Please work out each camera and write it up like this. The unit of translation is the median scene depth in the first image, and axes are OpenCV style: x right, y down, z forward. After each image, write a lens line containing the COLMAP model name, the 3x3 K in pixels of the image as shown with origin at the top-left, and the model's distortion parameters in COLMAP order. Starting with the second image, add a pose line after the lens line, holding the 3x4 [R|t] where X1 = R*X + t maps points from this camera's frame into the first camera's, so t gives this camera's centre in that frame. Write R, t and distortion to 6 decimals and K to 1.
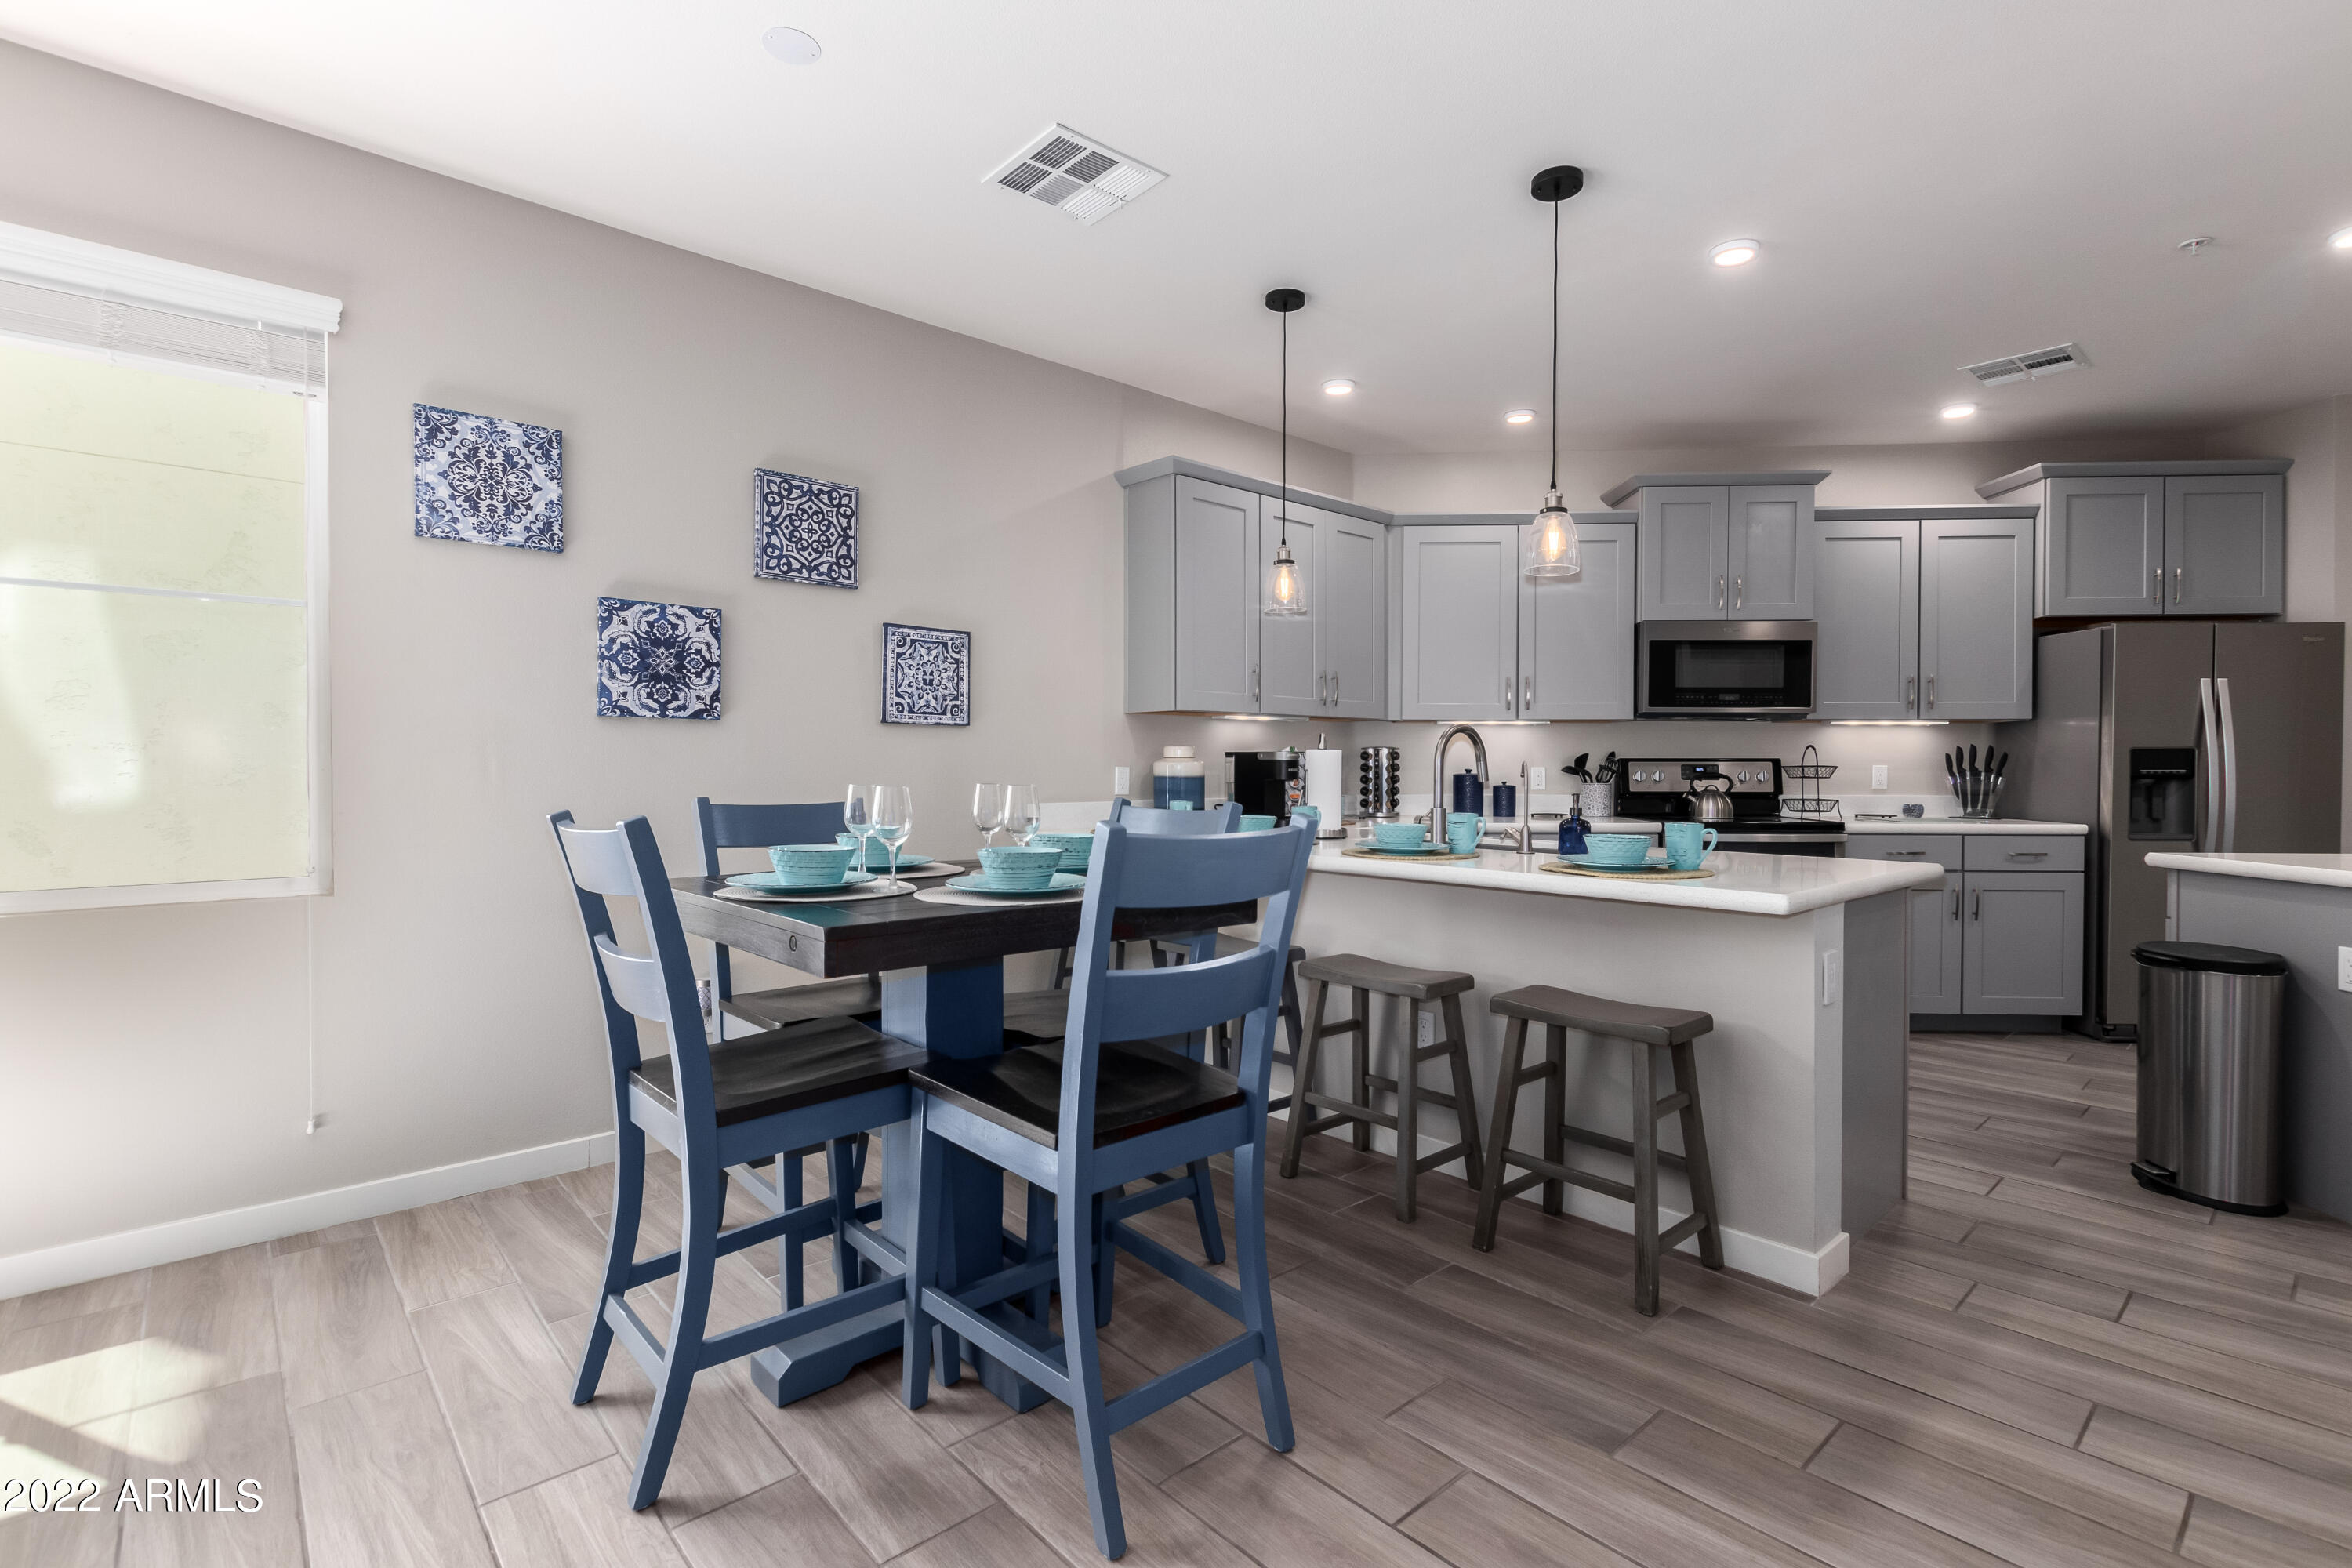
lens RADIAL K [[1074.7, 0, 1173.1], [0, 1074.7, 776.5], [0, 0, 1]] dist [0.004104, -0.000467]
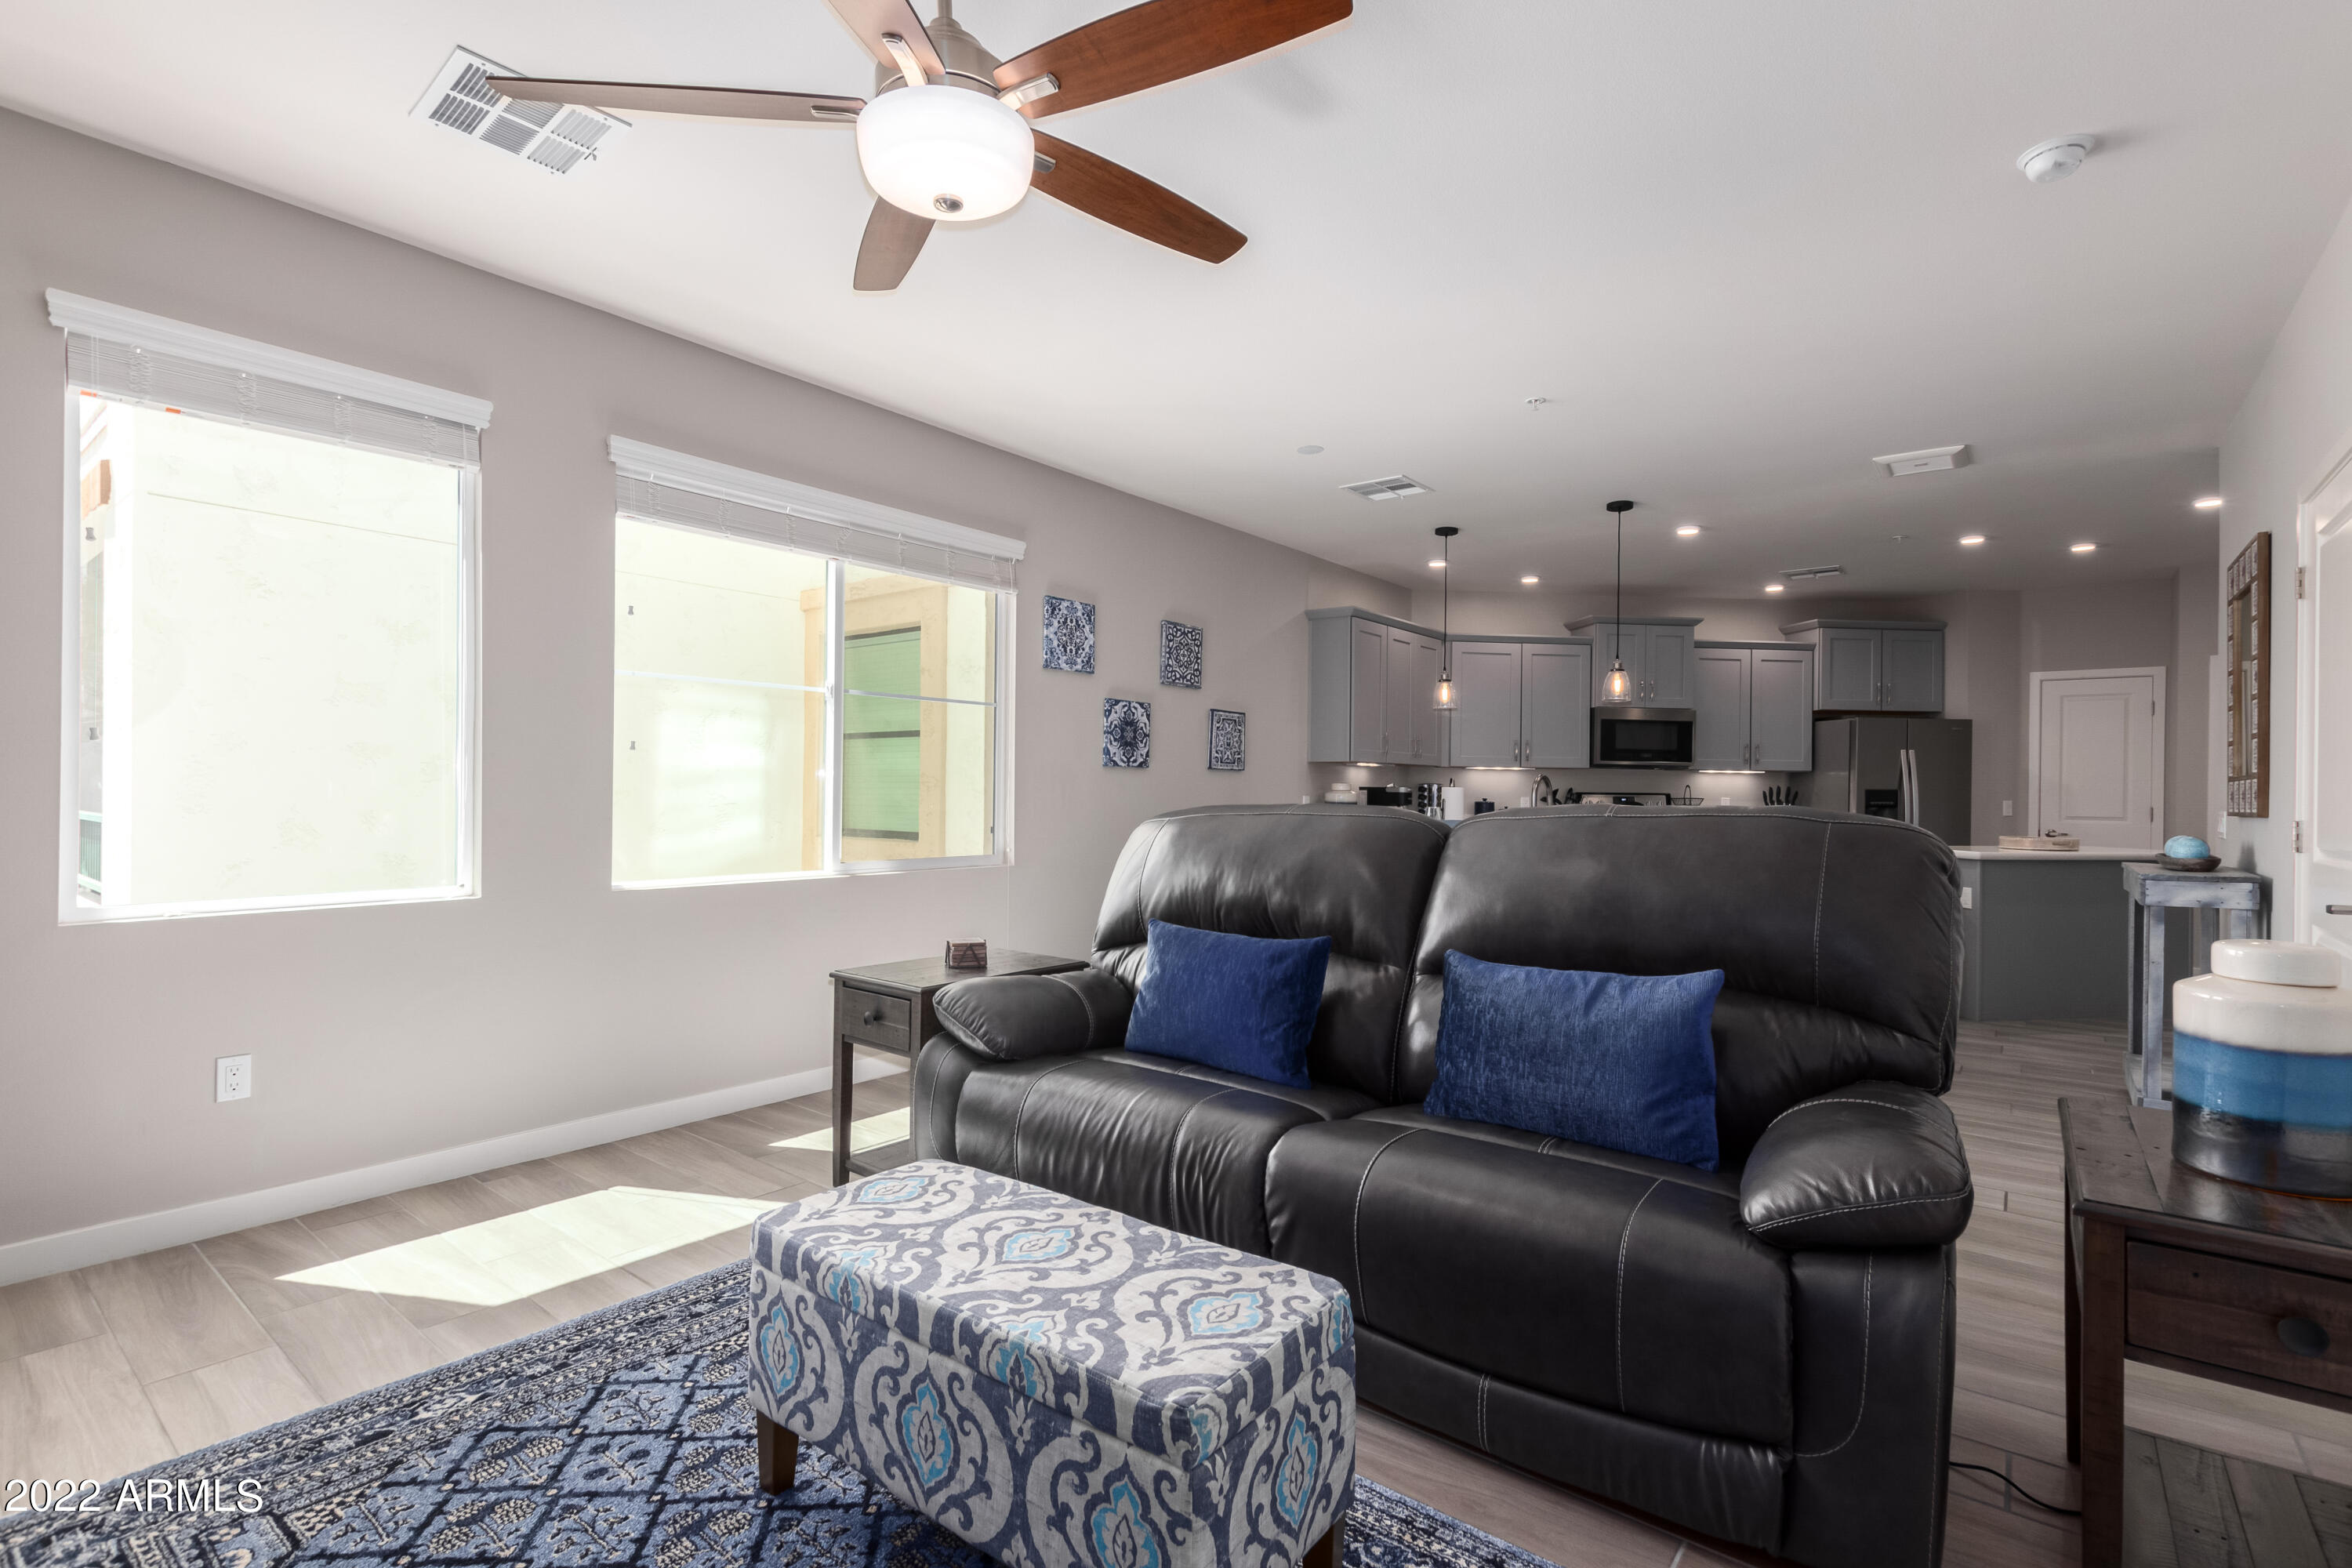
lens RADIAL K [[1075.6, 0, 1172.8], [0, 1075.6, 785.5], [0, 0, 1]] dist [0.012572, 0.000031]
pose [[0.985141, 0.009129, 0.171503, -0.468883], [-0.006652, 0.999865, -0.015009, 0.000896], [-0.171617, 0.013645, 0.985069, -0.481957]]
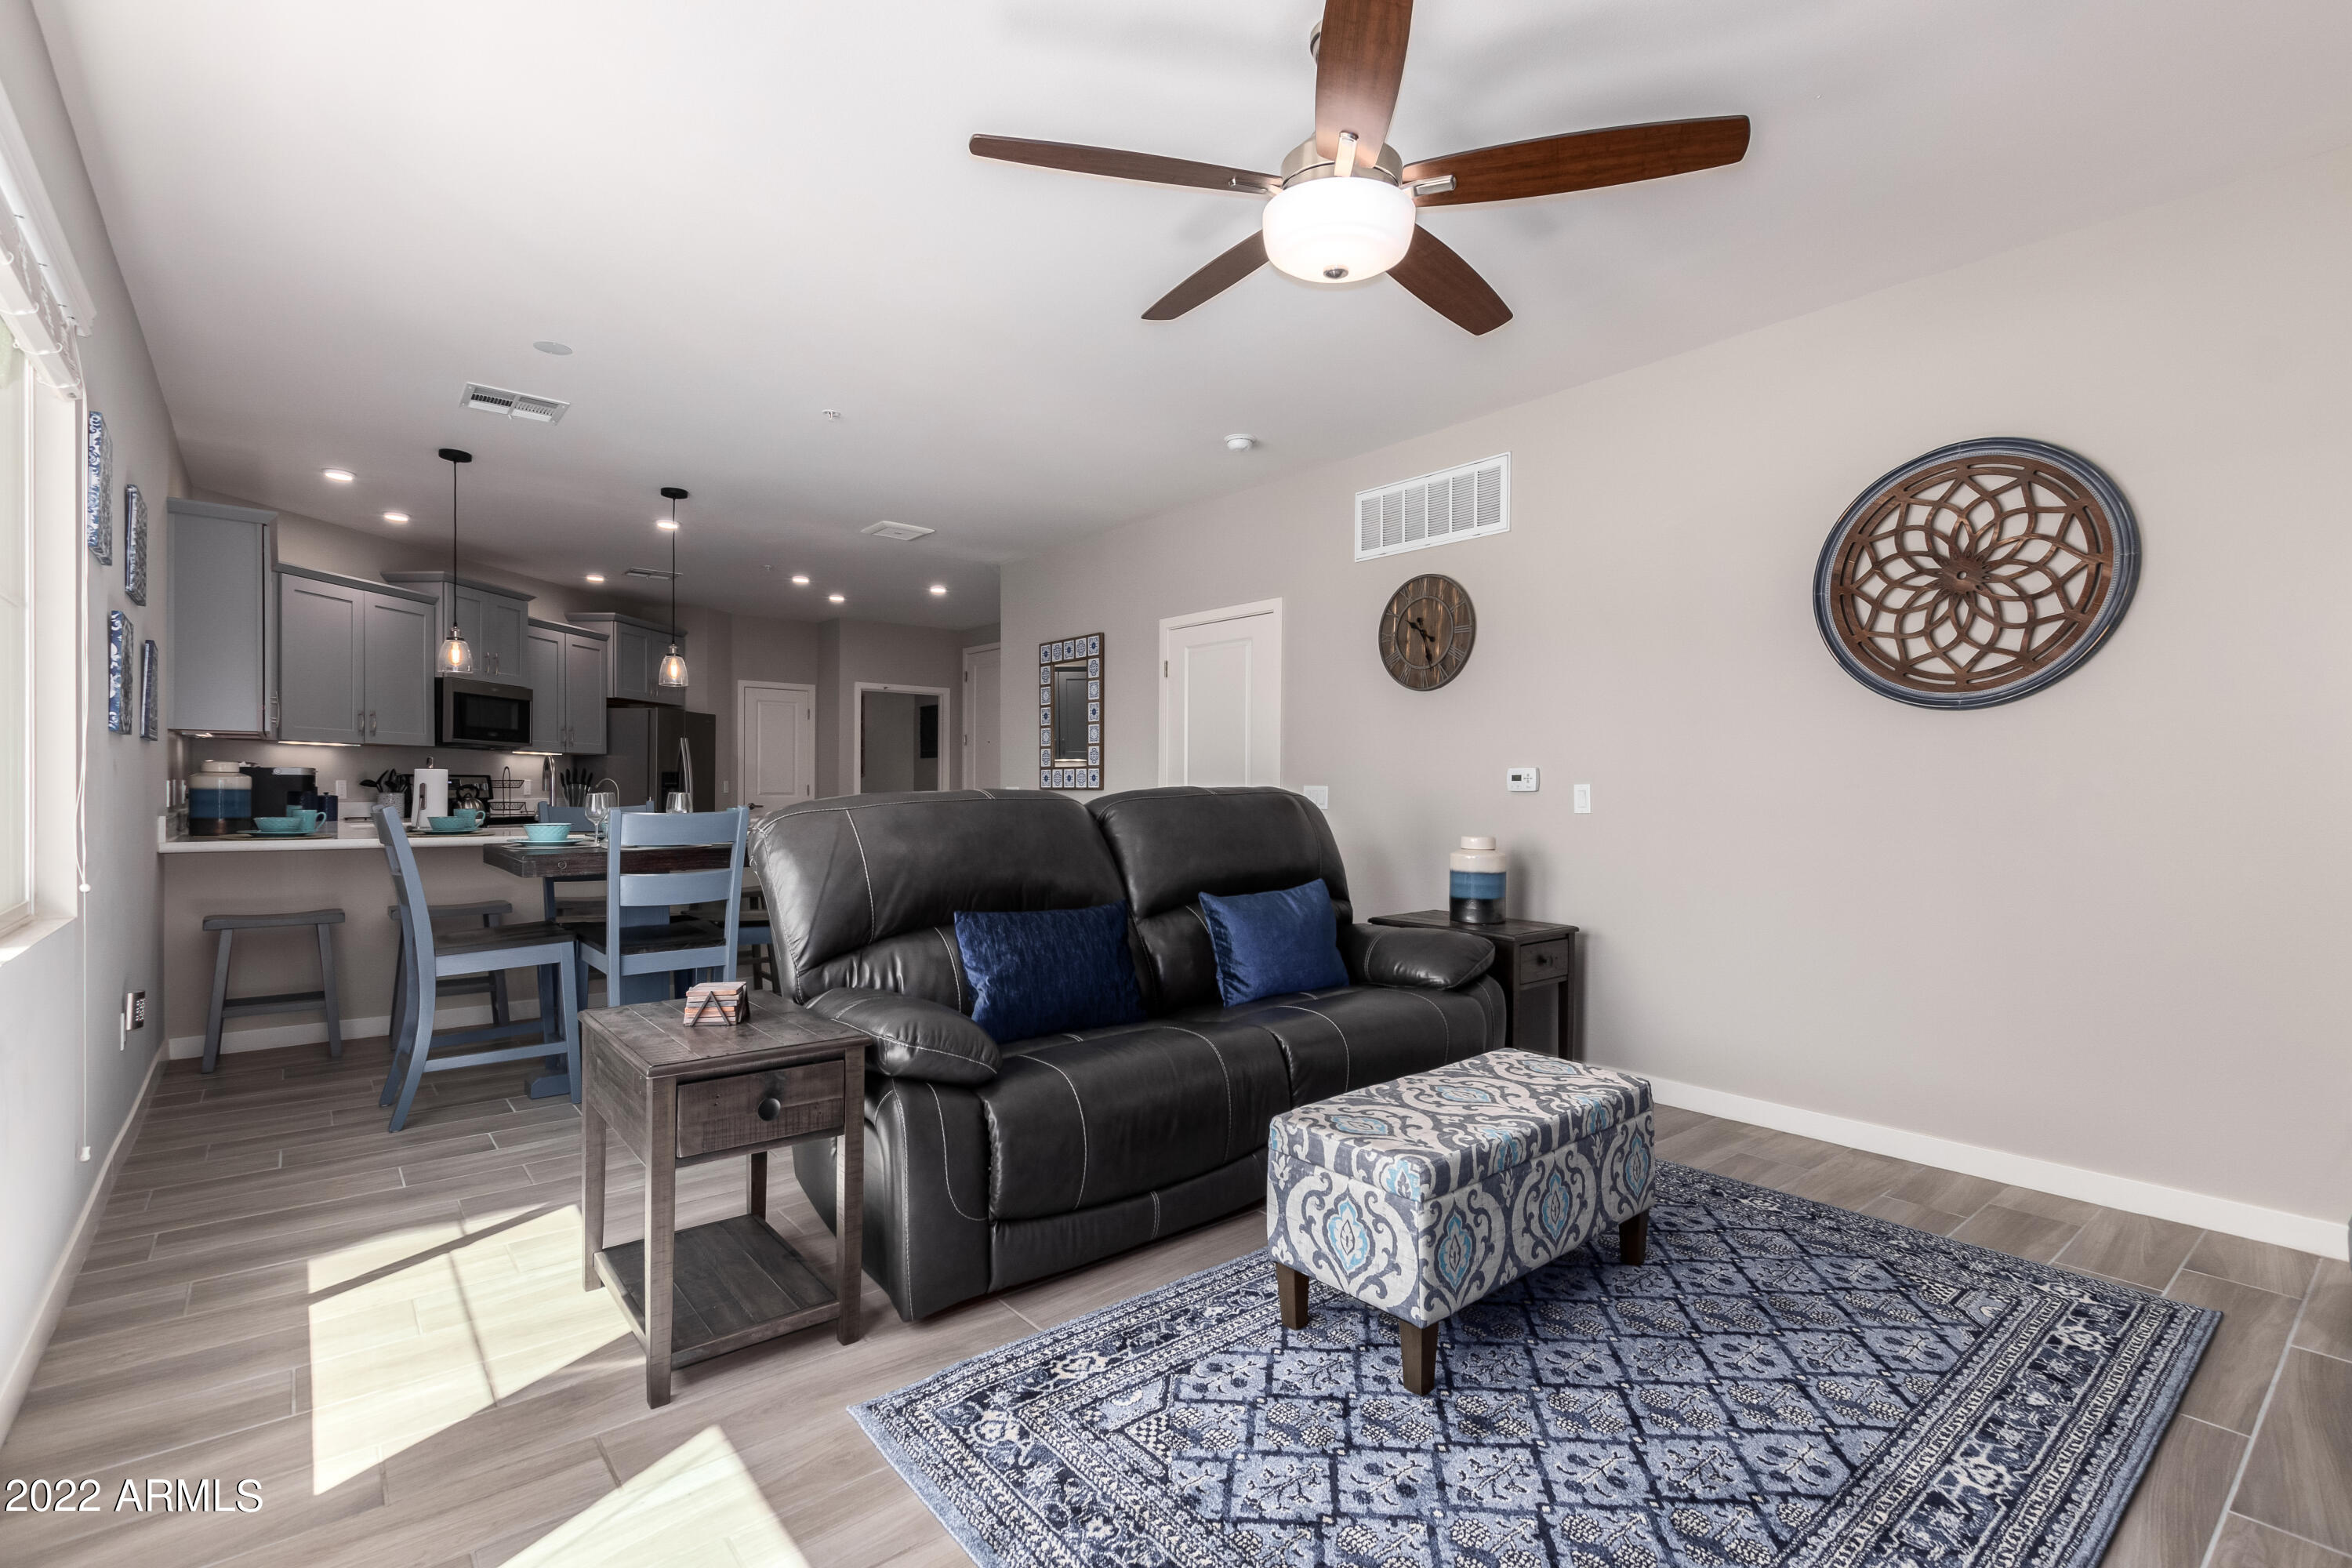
lens RADIAL K [[1075.6, 0, 1172.8], [0, 1075.6, 785.5], [0, 0, 1]] dist [0.012572, 0.000031]
pose [[0.043065, -0.004201, 0.999063, -0.961532], [0.005006, 0.999980, 0.003989, -0.002974], [-0.999060, 0.004830, 0.043085, -0.014664]]
